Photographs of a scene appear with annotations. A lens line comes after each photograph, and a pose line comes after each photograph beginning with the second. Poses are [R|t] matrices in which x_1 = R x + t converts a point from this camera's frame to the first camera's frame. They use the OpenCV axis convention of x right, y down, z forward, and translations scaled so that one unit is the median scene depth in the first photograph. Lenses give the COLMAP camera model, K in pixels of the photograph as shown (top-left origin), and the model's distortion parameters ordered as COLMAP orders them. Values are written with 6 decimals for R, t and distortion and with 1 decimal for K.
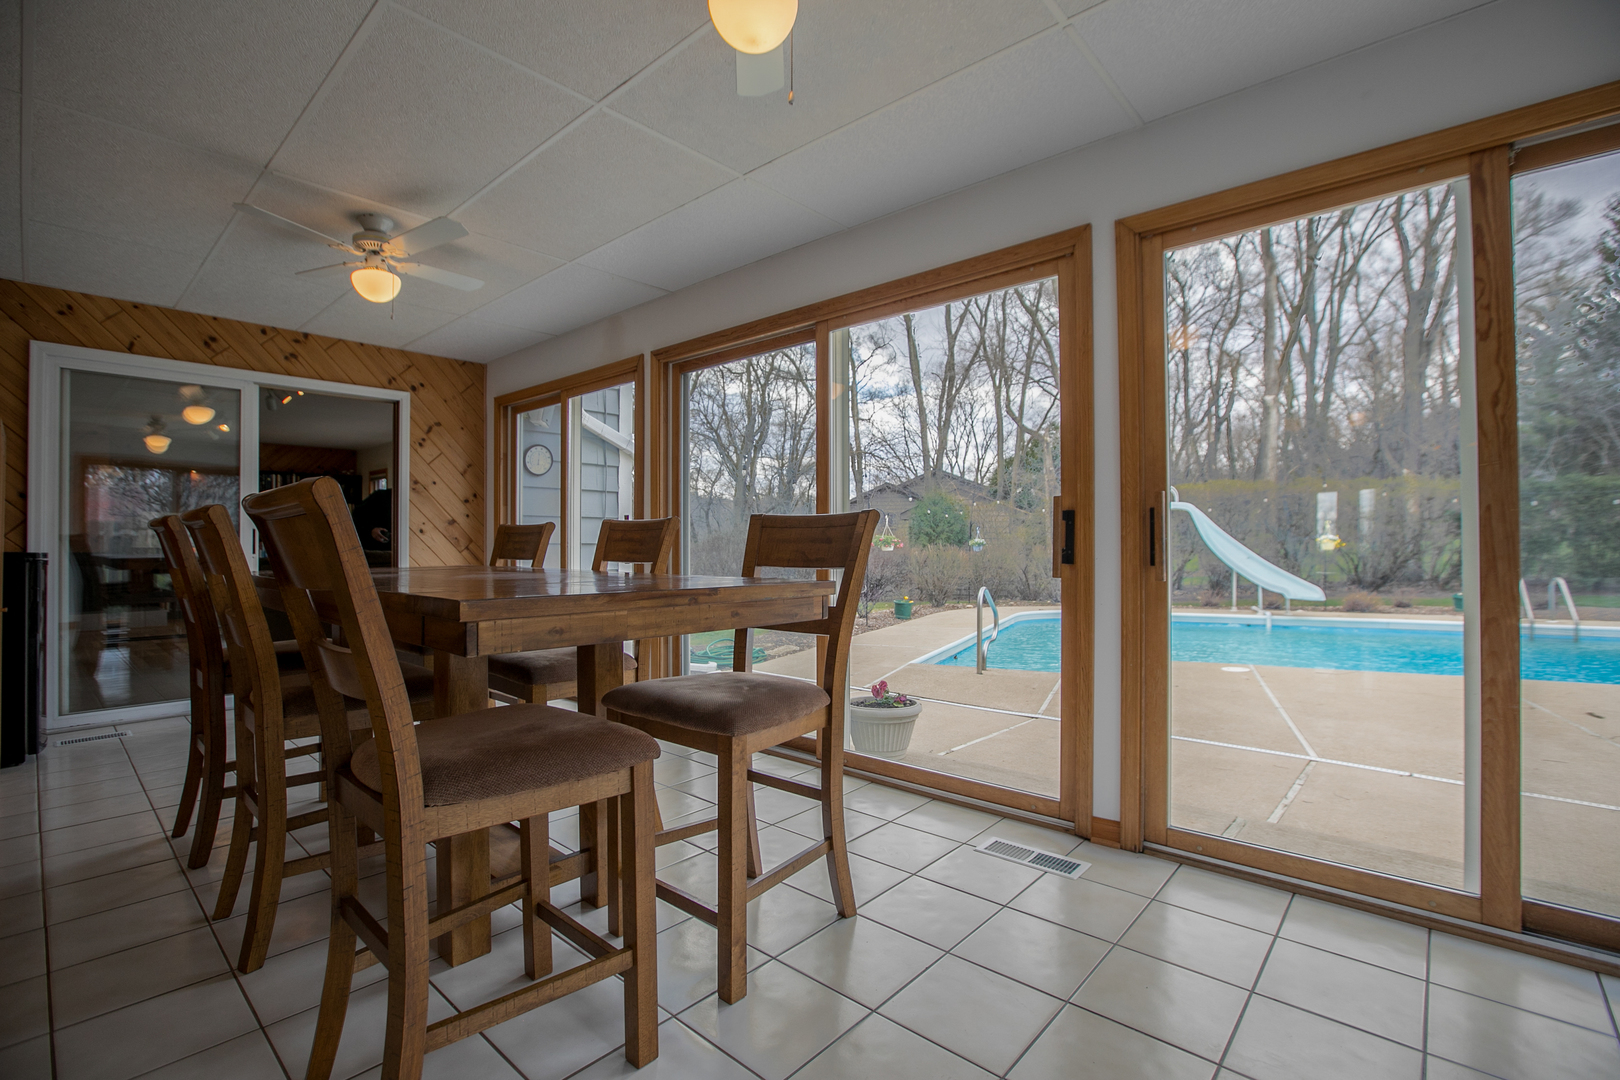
lens RADIAL K [[736.3, 0, 814.1], [0, 736.3, 539.9], [0, 0, 1]] dist [-0.046843, 0.012527]
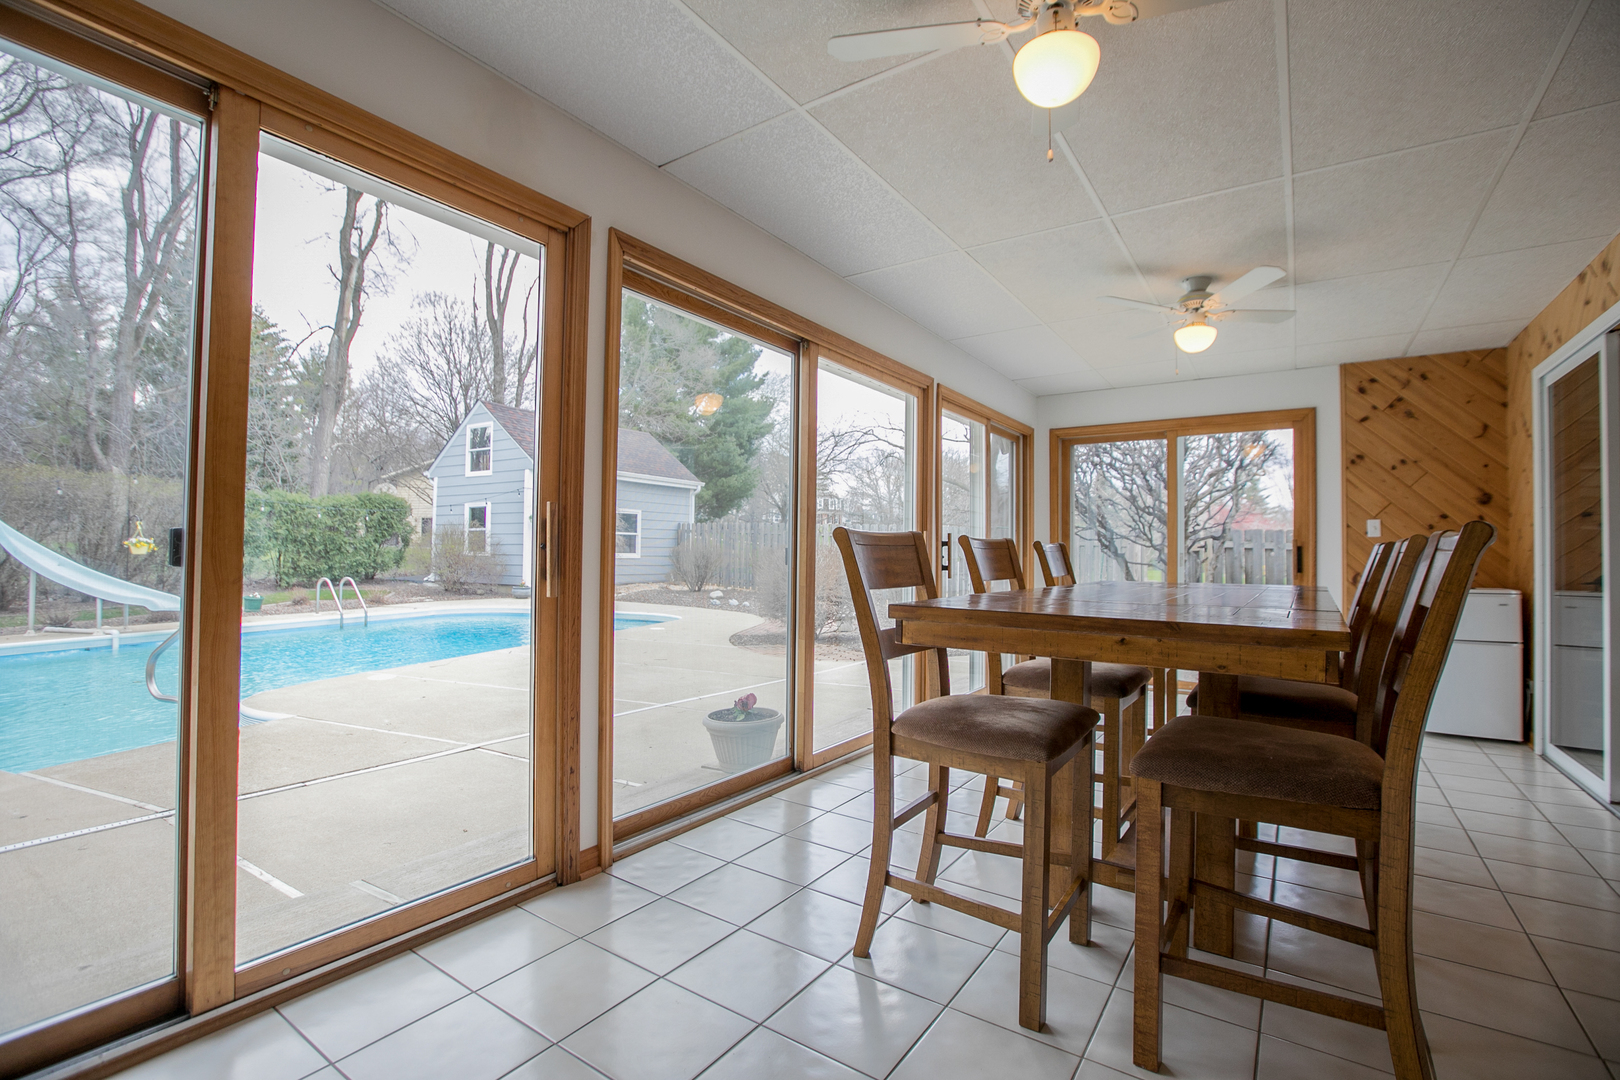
lens RADIAL K [[736.3, 0, 806.6], [0, 736.3, 539.7], [0, 0, 1]] dist [-0.046843, 0.012527]
pose [[-0.127721, 0.020877, 0.991590, -0.261608], [-0.007530, 0.999729, -0.022019, 0.011649], [-0.991782, -0.010279, -0.127529, 0.334998]]
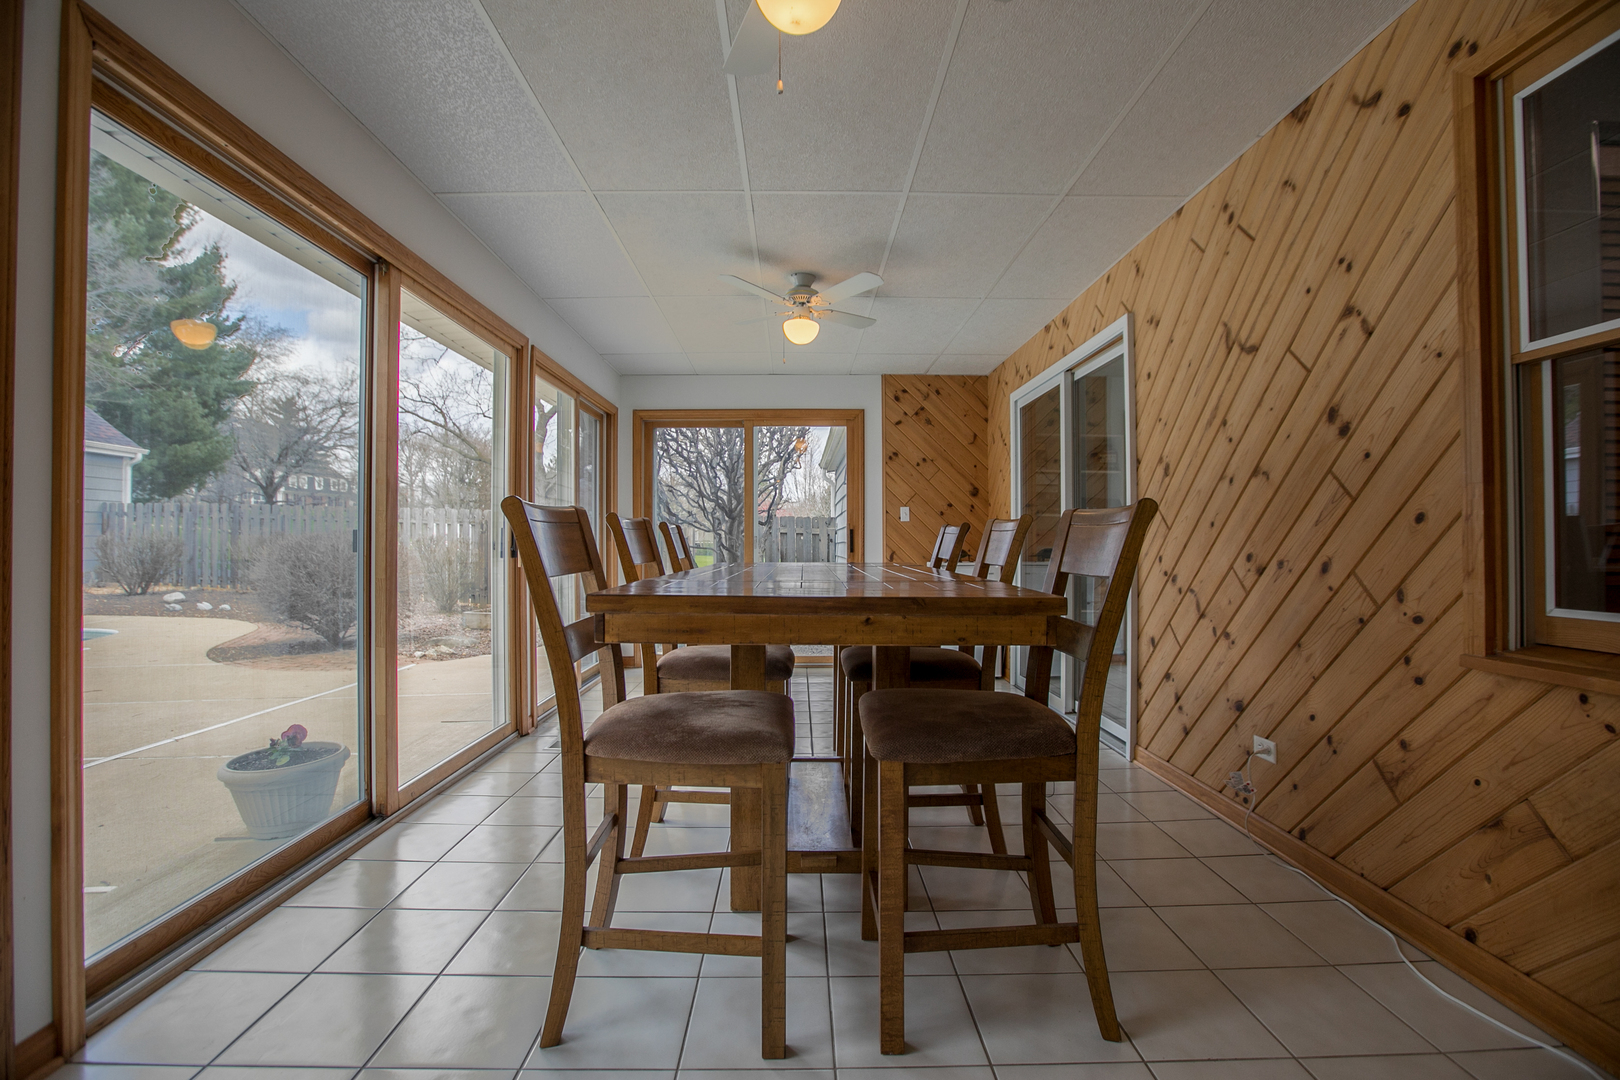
lens RADIAL K [[736.3, 0, 813.1], [0, 736.3, 539.5], [0, 0, 1]] dist [-0.046843, 0.012527]
pose [[-0.678992, 0.007209, 0.734110, -0.227716], [0.005742, 0.999973, -0.004508, 0.013114], [-0.734123, 0.001154, -0.679015, 0.351641]]
